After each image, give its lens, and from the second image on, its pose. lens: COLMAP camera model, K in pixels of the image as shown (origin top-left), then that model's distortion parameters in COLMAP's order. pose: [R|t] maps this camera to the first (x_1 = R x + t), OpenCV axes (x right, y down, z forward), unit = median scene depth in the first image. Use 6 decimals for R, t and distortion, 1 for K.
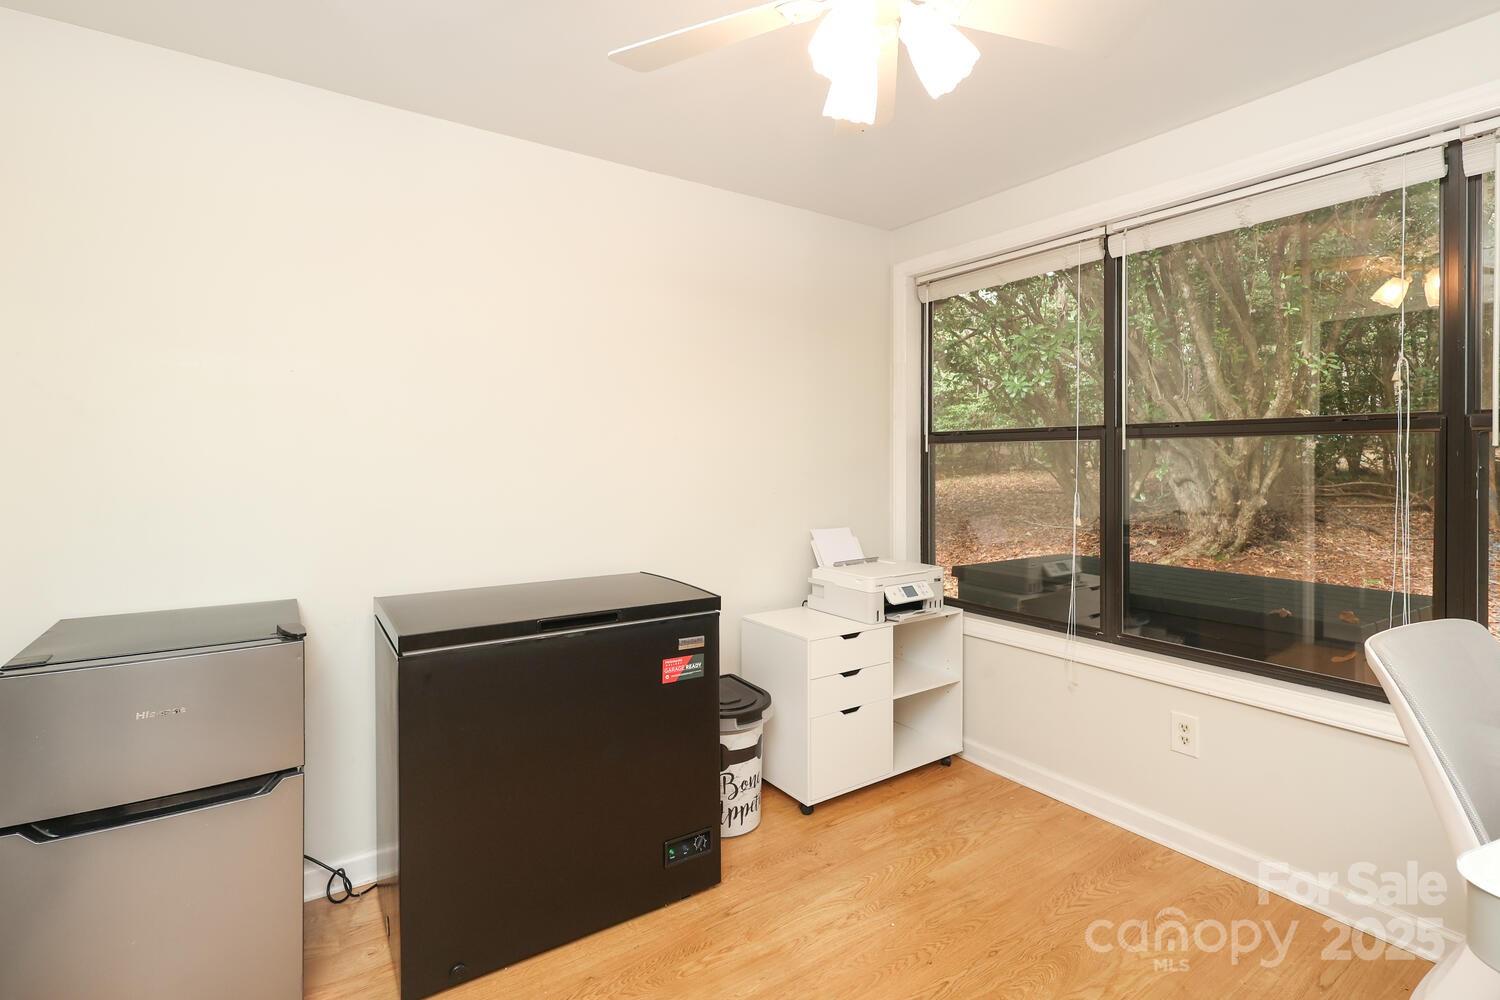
lens RADIAL K [[706.8, 0, 753.3], [0, 706.8, 467.0], [0, 0, 1]] dist [0.001270, -0.000108]
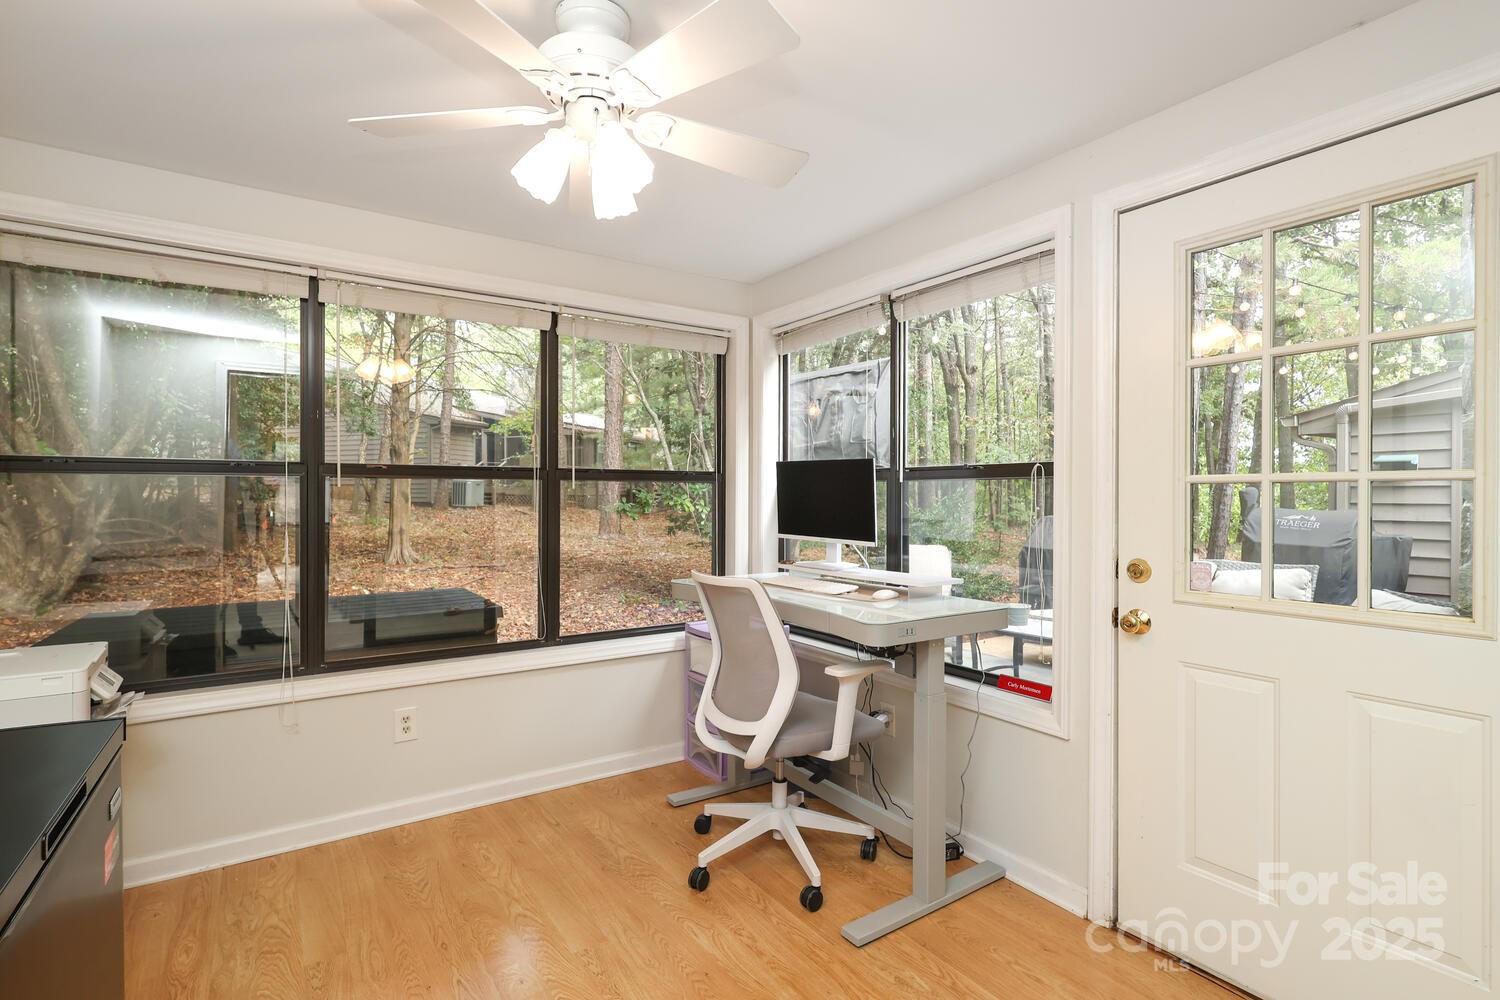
lens RADIAL K [[731.9, 0, 743.9], [0, 731.9, 486.7], [0, 0, 1]] dist [-0.001201, -0.000228]
pose [[0.020136, 0.011019, 0.999737, -0.523458], [0.012178, 0.999862, -0.011266, -0.003482], [-0.999723, 0.012402, 0.019999, 0.334309]]
